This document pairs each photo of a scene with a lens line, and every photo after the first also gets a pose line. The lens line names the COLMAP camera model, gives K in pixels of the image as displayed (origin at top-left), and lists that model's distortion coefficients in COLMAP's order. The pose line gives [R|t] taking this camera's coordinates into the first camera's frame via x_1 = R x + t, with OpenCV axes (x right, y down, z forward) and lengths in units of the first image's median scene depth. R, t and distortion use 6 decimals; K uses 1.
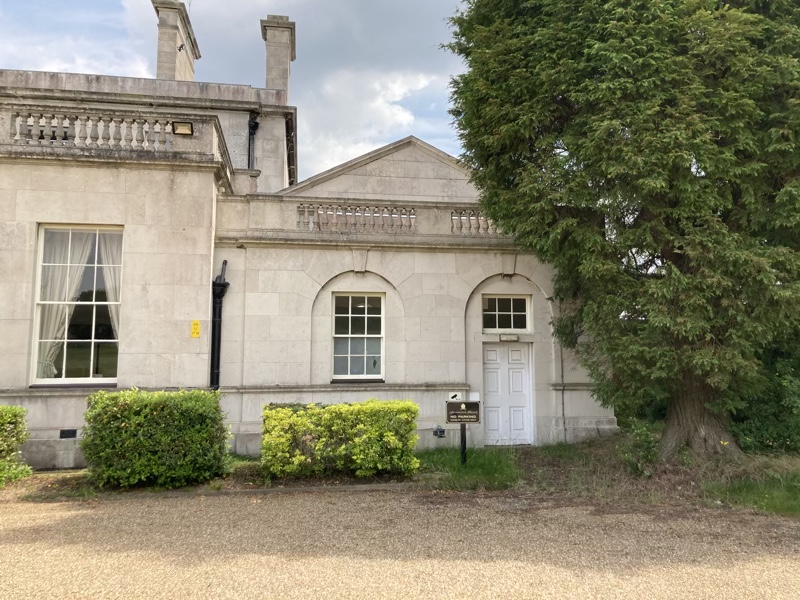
lens RADIAL K [[651.4, 0, 397.7], [0, 651.4, 297.0], [0, 0, 1]] dist [0.020400, -0.033333]
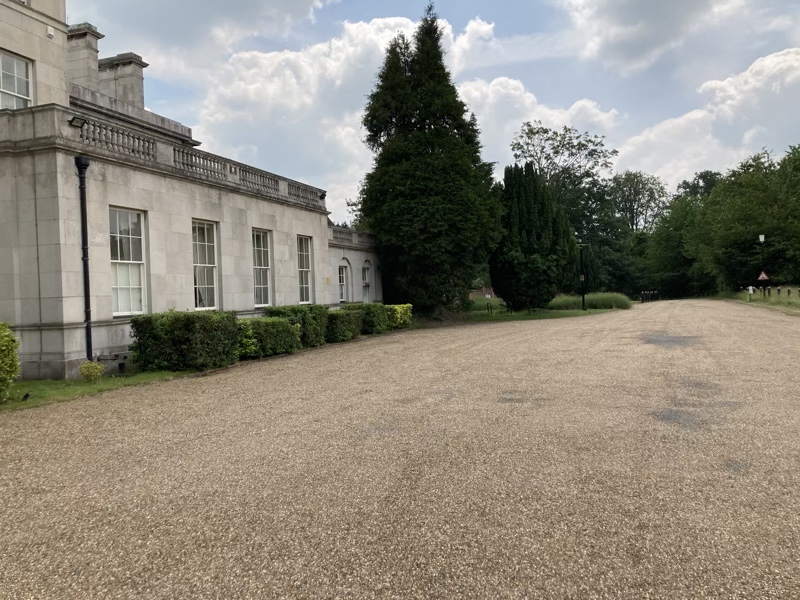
lens RADIAL K [[651.4, 0, 397.7], [0, 651.4, 297.0], [0, 0, 1]] dist [0.020400, -0.033333]
pose [[0.481500, -0.019028, 0.876239, -1.802395], [-0.053790, 0.997238, 0.051213, -0.023437], [-0.874794, -0.071792, 0.479147, -0.312068]]
